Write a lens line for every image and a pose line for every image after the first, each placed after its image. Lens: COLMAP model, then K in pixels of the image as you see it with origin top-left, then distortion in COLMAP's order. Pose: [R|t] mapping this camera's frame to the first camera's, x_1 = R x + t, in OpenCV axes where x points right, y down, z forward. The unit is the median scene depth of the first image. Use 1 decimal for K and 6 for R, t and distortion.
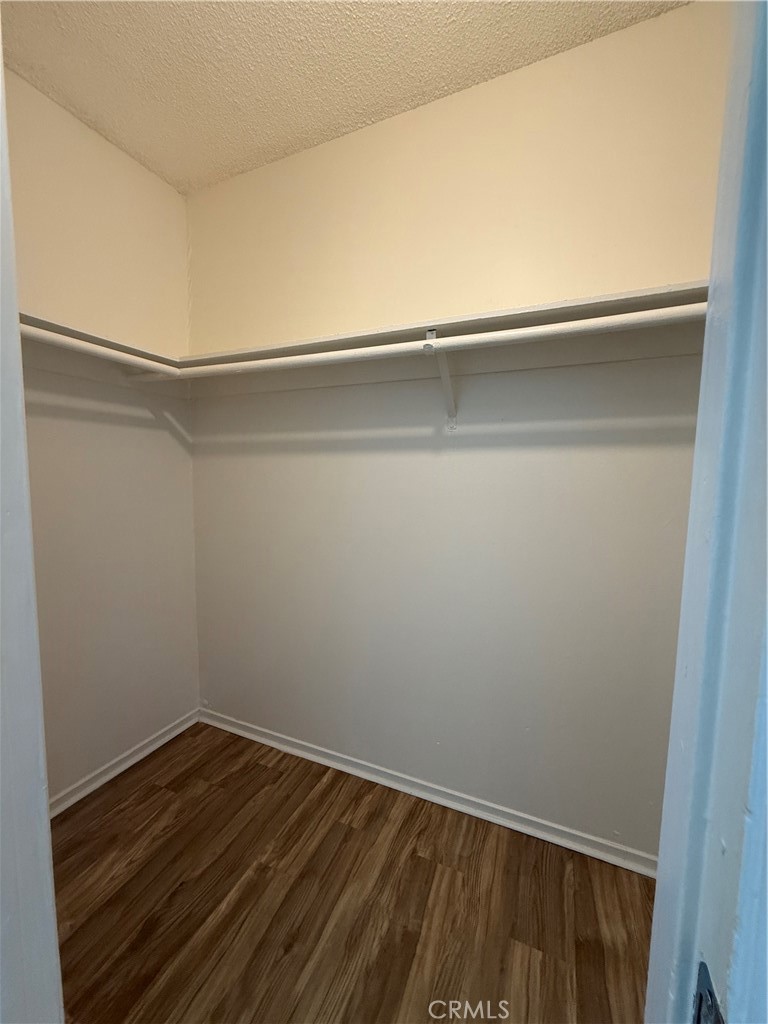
lens RADIAL K [[411.9, 0, 384.0], [0, 411.9, 512.0], [0, 0, 1]] dist [0.000631, -0.000340]
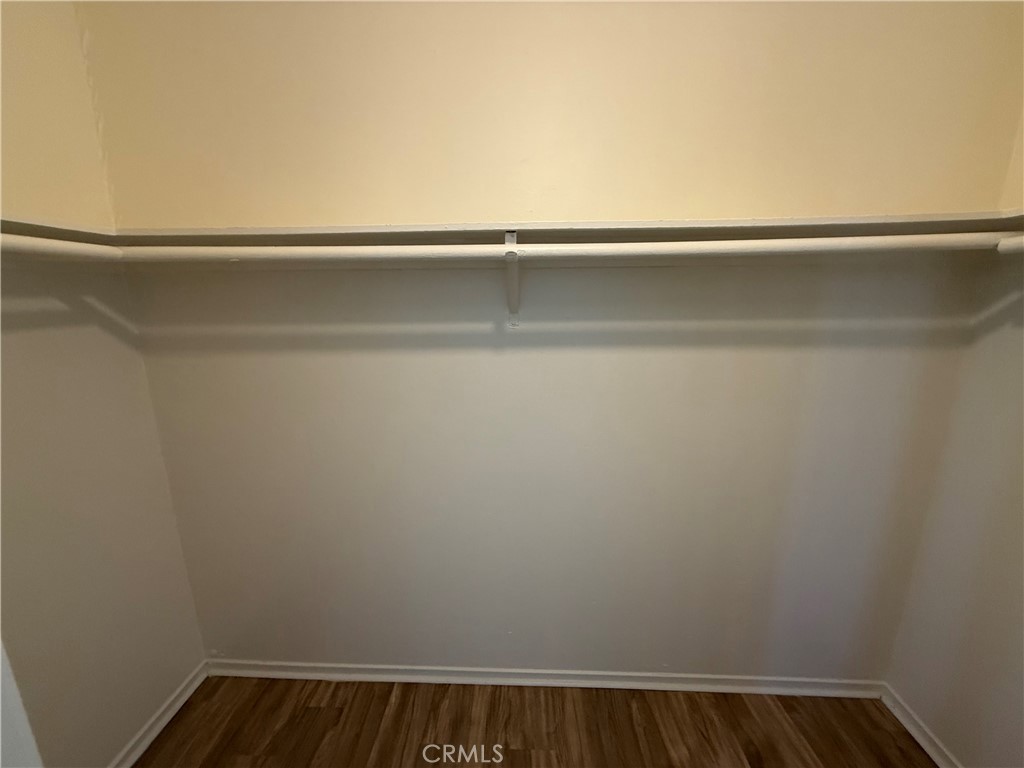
lens RADIAL K [[411.9, 0, 512.0], [0, 411.9, 384.0], [0, 0, 1]] dist [0.000631, -0.000340]
pose [[0.928261, -0.099370, 0.358408, -0.174338], [0.049565, 0.988104, 0.145584, -0.199882], [-0.368611, -0.117375, 0.922144, 0.136497]]
